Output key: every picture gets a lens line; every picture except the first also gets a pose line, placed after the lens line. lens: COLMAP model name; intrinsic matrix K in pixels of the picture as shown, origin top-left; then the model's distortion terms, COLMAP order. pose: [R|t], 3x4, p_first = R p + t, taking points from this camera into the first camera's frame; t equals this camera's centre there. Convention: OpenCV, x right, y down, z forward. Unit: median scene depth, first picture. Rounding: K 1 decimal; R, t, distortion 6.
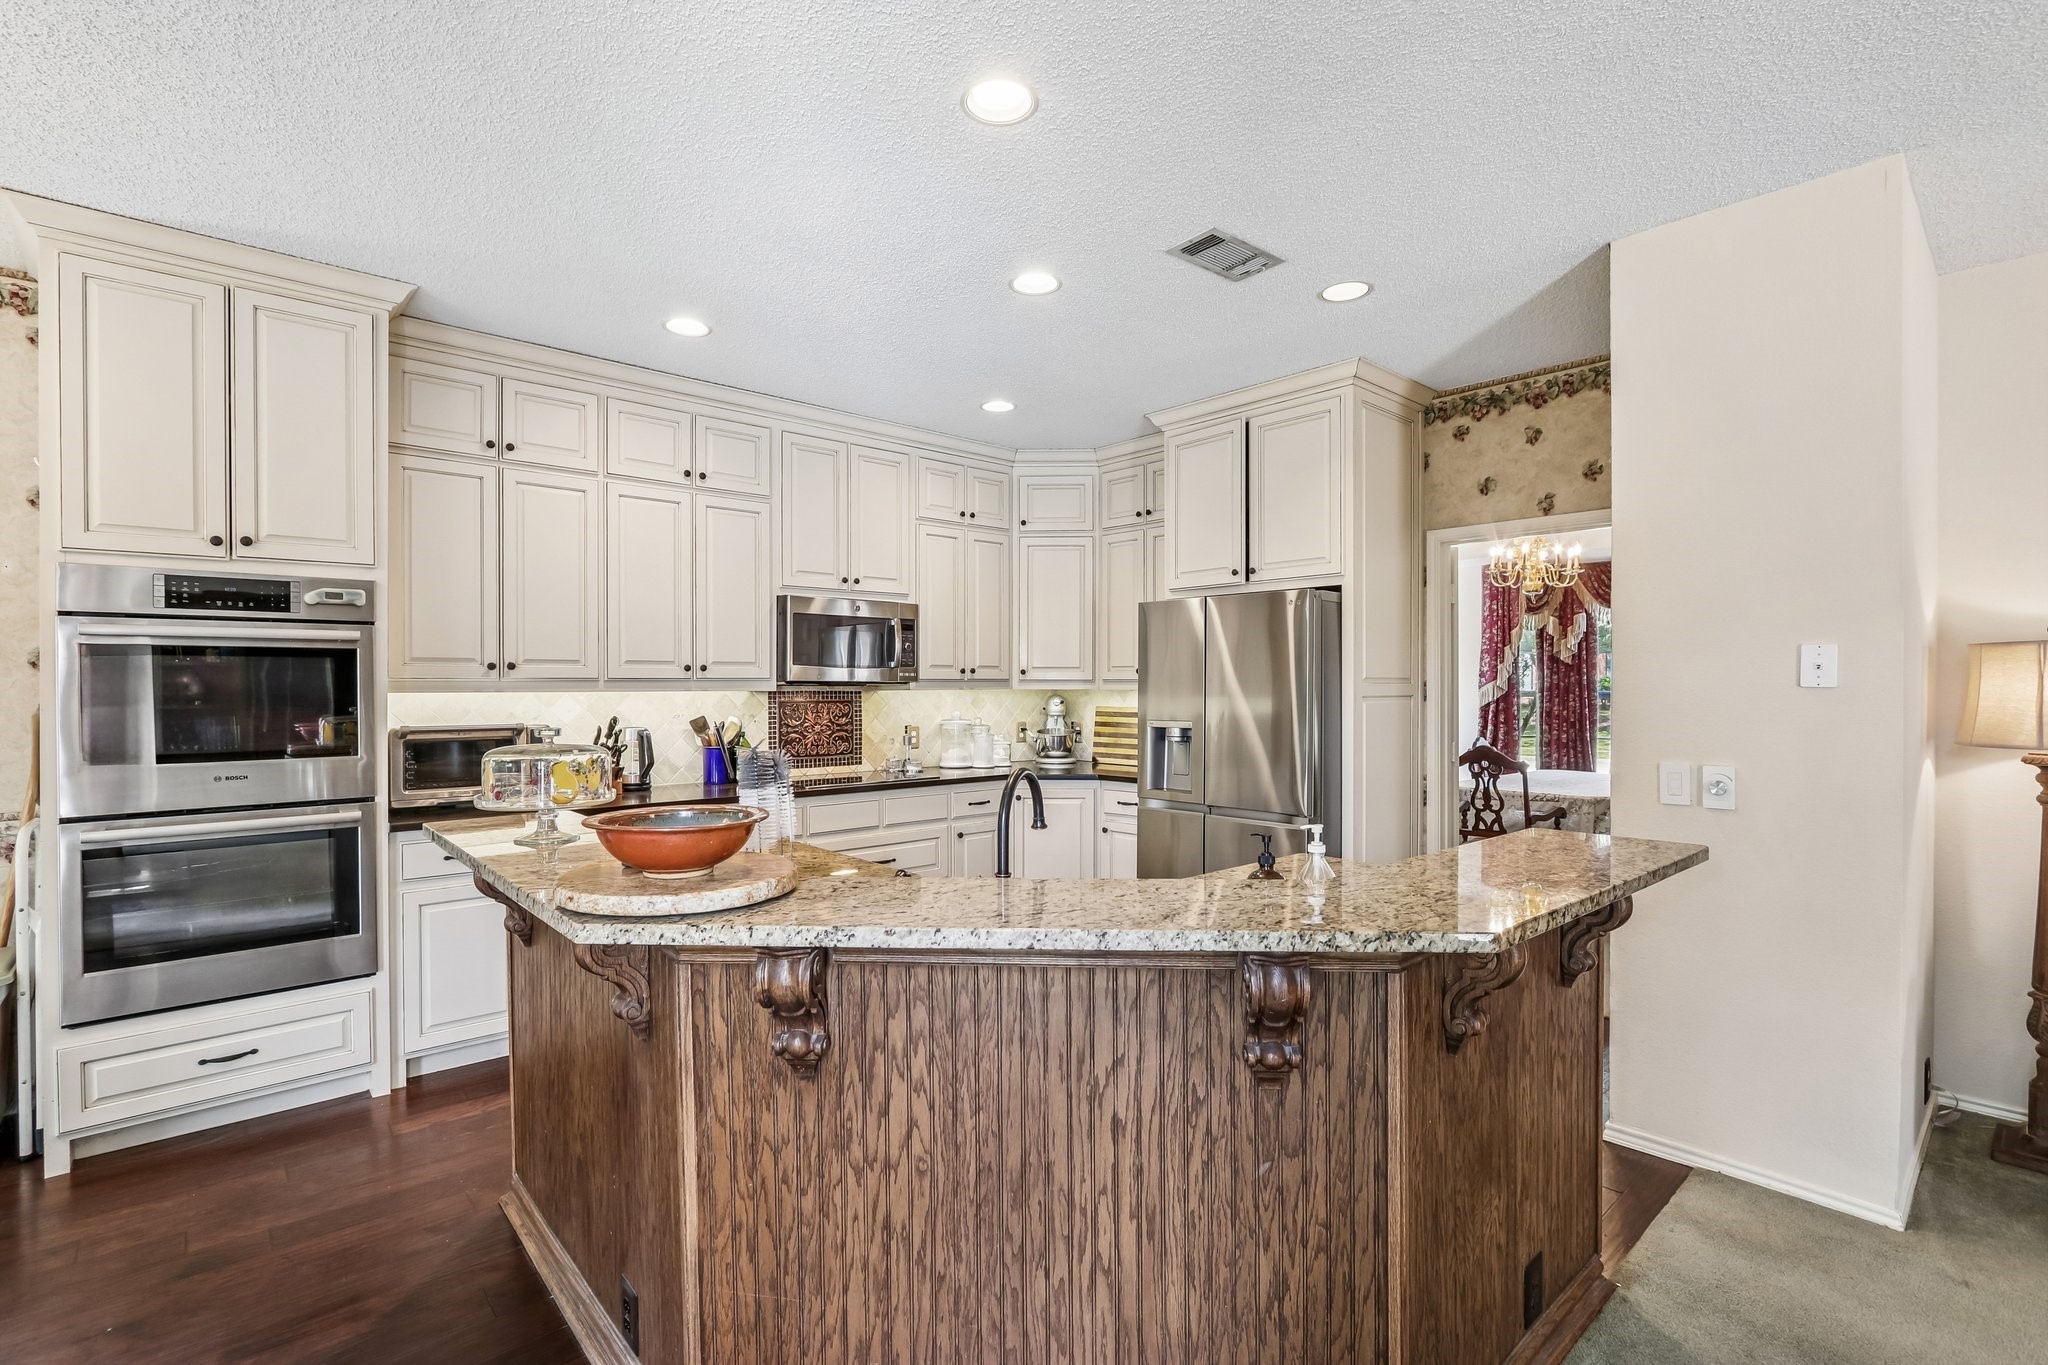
lens RADIAL K [[942.7, 0, 1024.9], [0, 942.7, 690.6], [0, 0, 1]] dist [-0.018250, 0.005439]
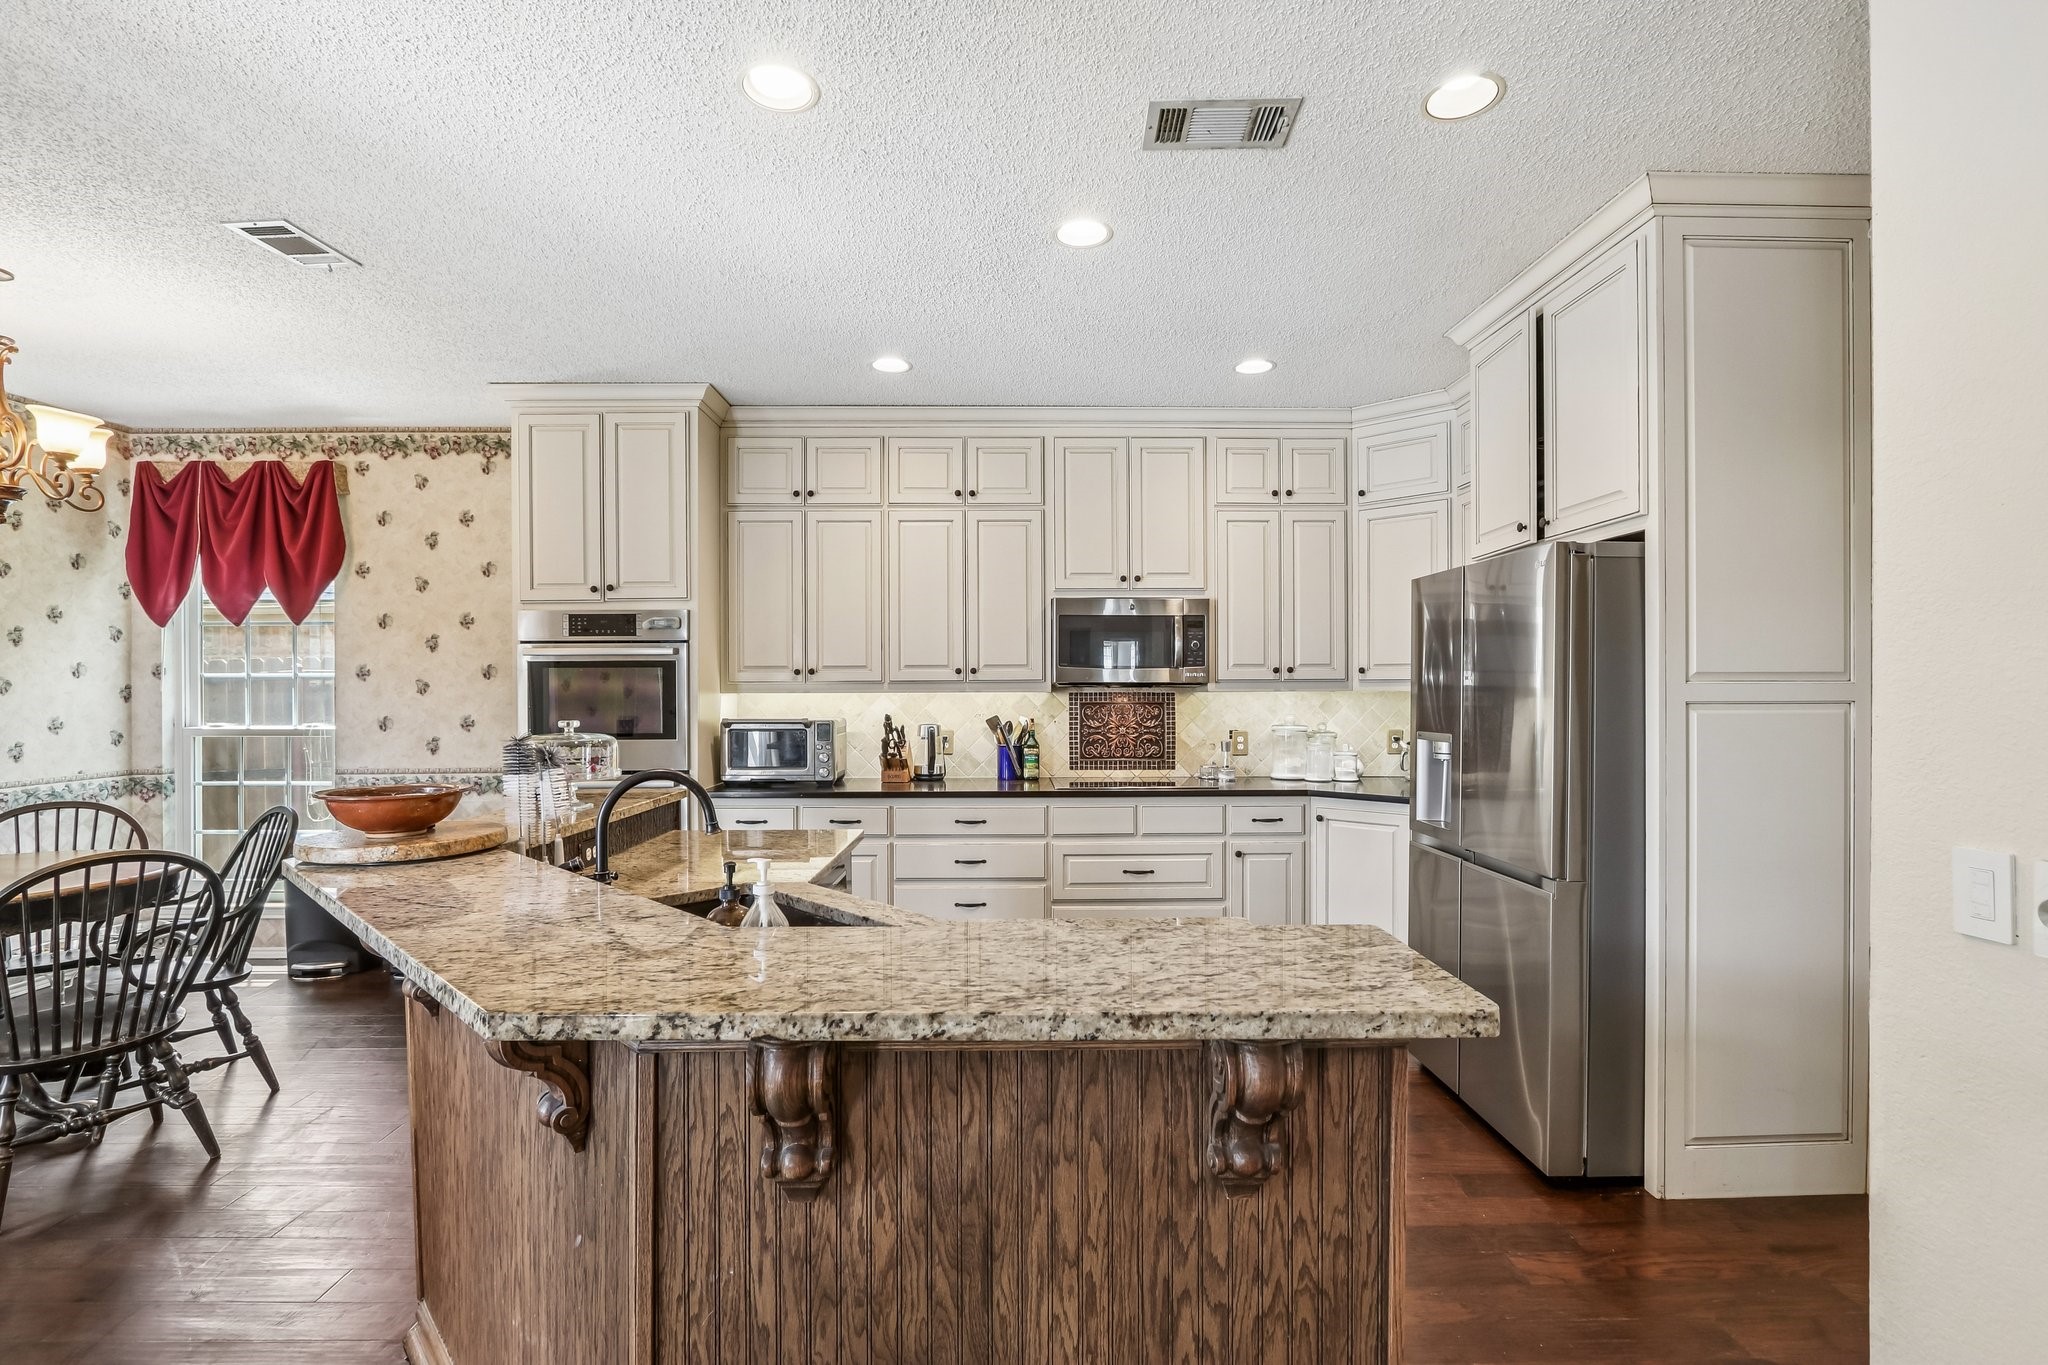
lens RADIAL K [[938.7, 0, 1029.0], [0, 938.7, 688.3], [0, 0, 1]] dist [-0.018167, 0.003330]
pose [[0.757651, -0.001432, -0.652658, 0.455907], [-0.001577, 0.999991, -0.004025, 0.000360], [0.652658, 0.004078, 0.757642, 0.248300]]
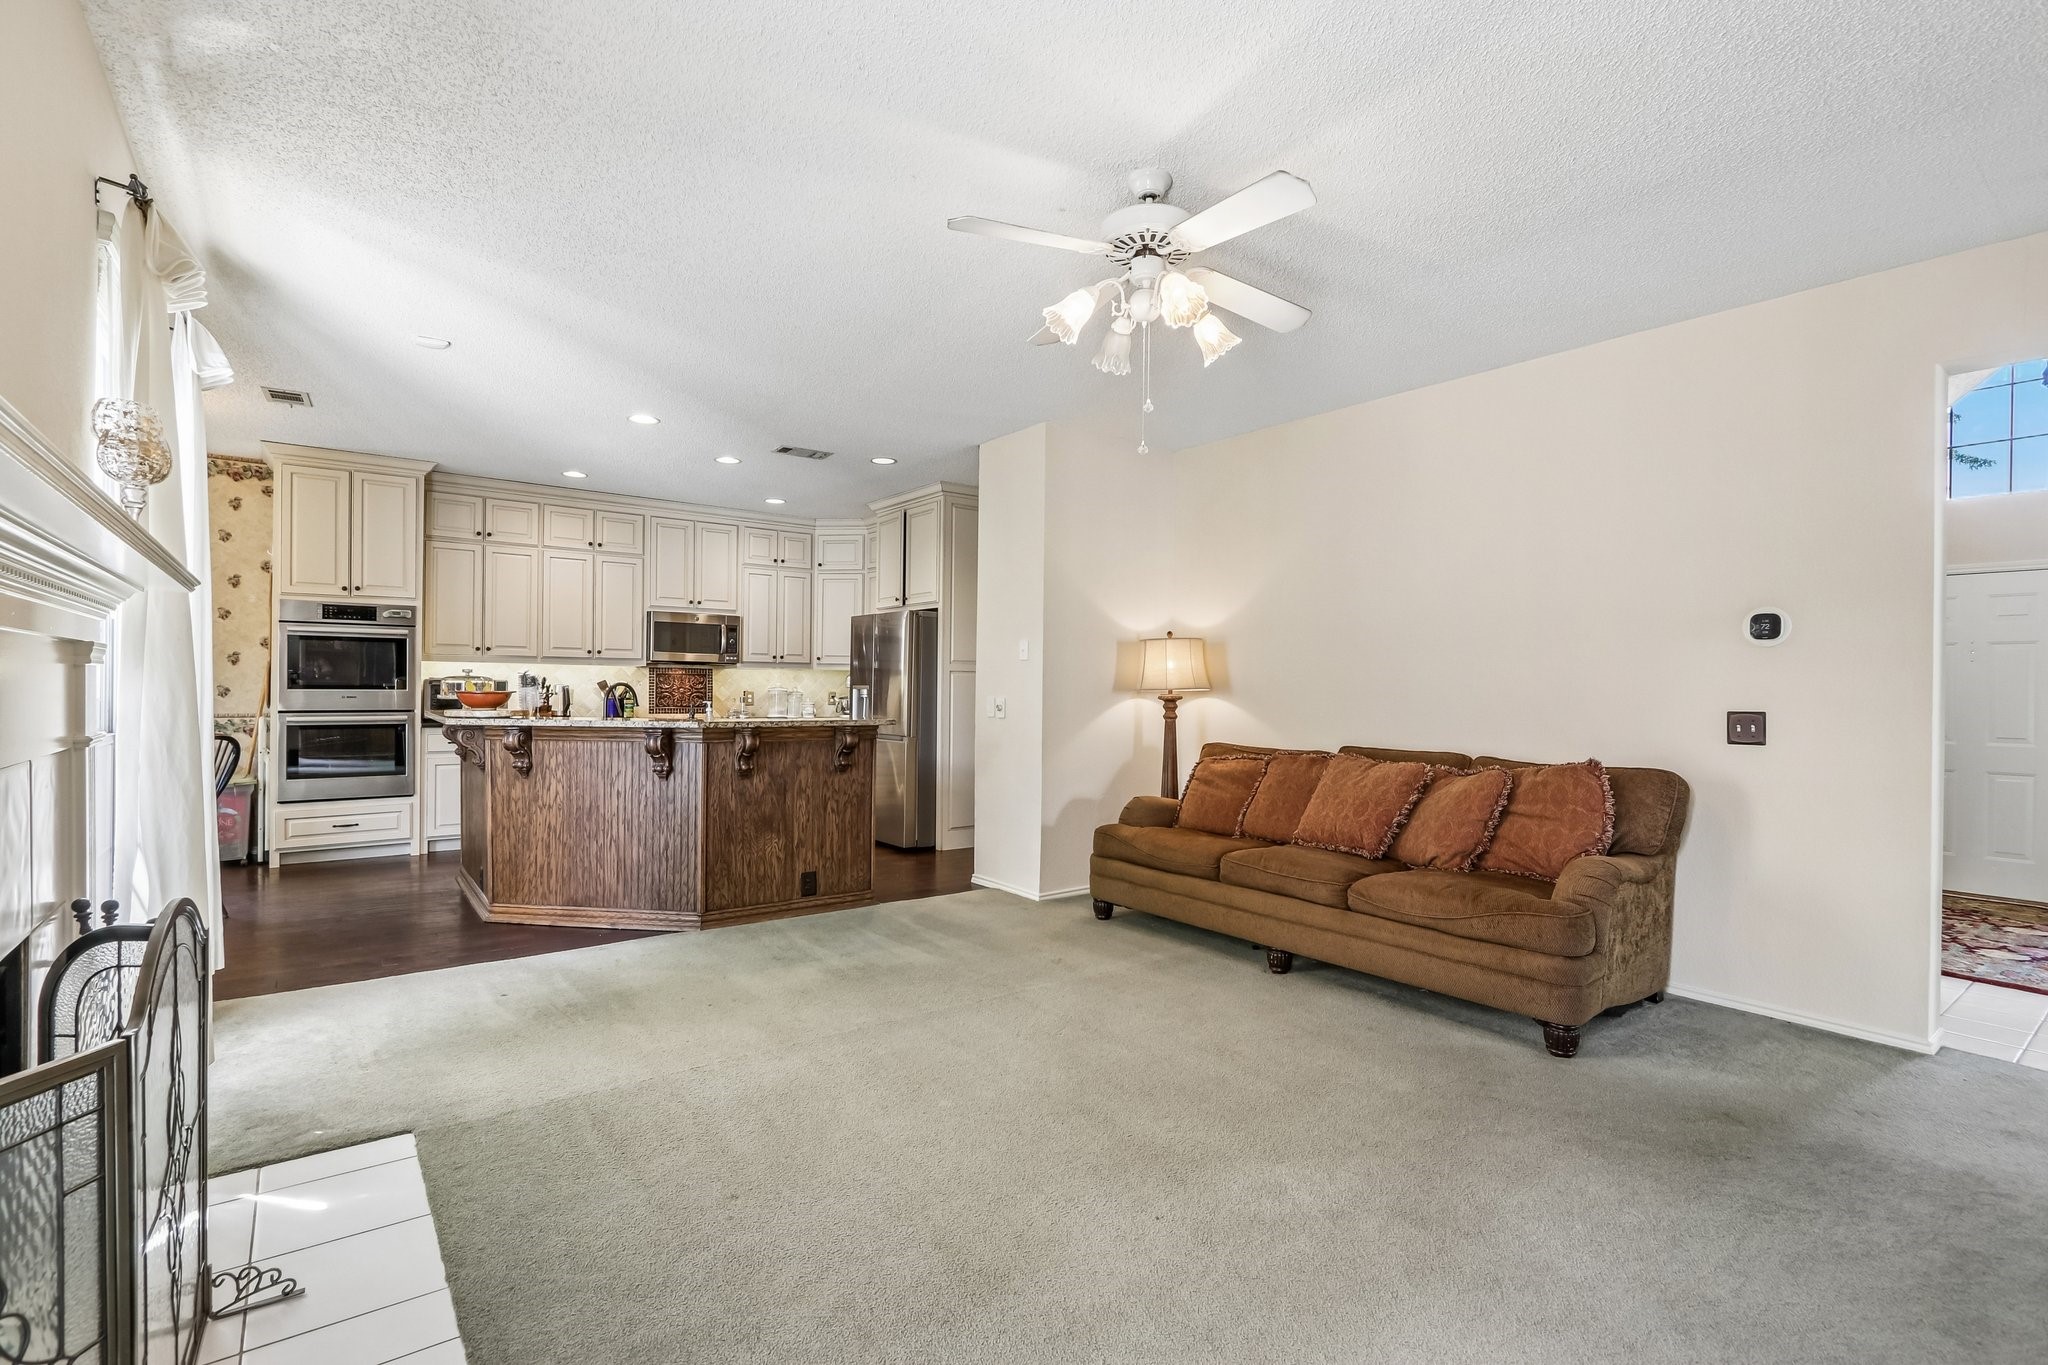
lens RADIAL K [[938.7, 0, 1029.0], [0, 938.7, 688.3], [0, 0, 1]] dist [-0.018167, 0.003330]
pose [[0.997240, 0.011954, -0.073282, 0.671820], [-0.012308, 0.999915, -0.004379, 0.047593], [0.073223, 0.005269, 0.997302, -0.791995]]
